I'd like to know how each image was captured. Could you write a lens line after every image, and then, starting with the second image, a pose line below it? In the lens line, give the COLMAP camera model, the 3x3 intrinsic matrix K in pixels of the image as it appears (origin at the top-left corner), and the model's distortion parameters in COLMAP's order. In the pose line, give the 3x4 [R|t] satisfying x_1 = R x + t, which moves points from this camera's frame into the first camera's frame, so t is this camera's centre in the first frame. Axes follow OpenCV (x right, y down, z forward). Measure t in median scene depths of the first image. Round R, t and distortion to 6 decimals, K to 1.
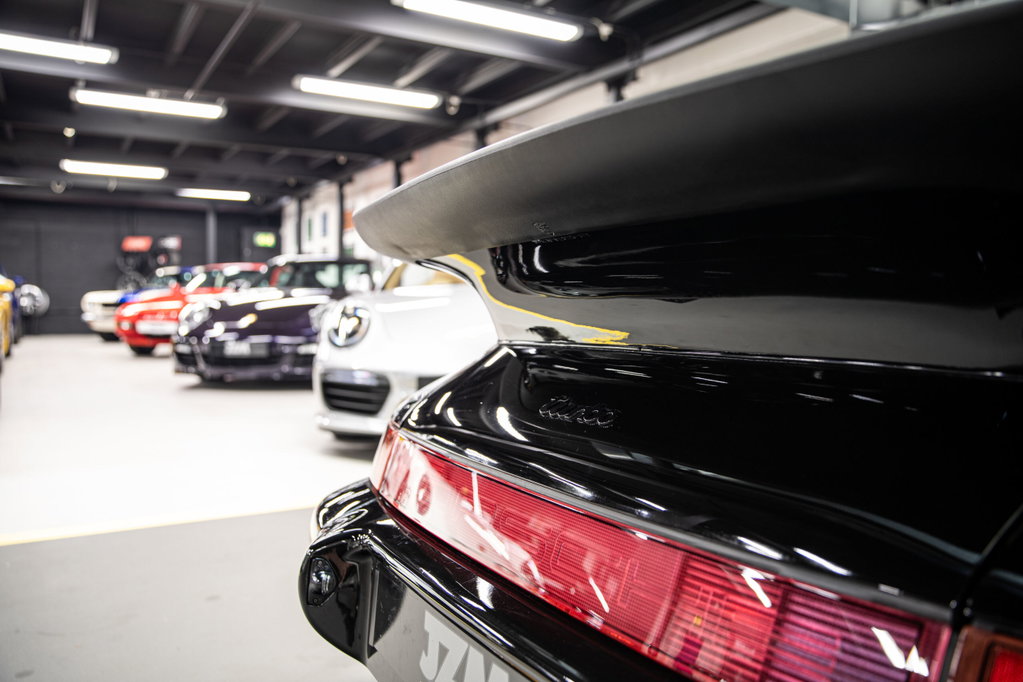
lens RADIAL K [[840.9, 0, 511.5], [0, 840.9, 341.0], [0, 0, 1]] dist [0.074759, -0.000541]
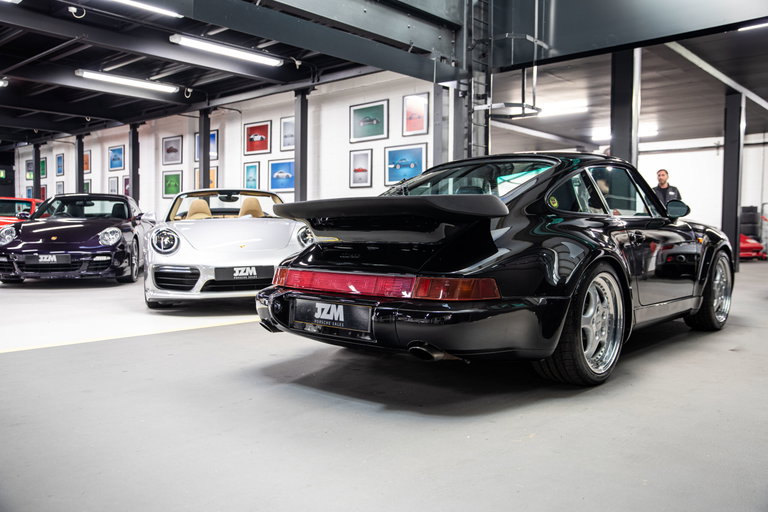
lens RADIAL K [[660.8, 0, 384.0], [0, 660.8, 256.0], [0, 0, 1]] dist [-0.000991, -0.000360]
pose [[0.961509, -0.009187, 0.274619, -0.061856], [0.009525, 0.999955, 0.000102, 0.007814], [-0.274607, 0.002518, 0.961553, -0.206649]]
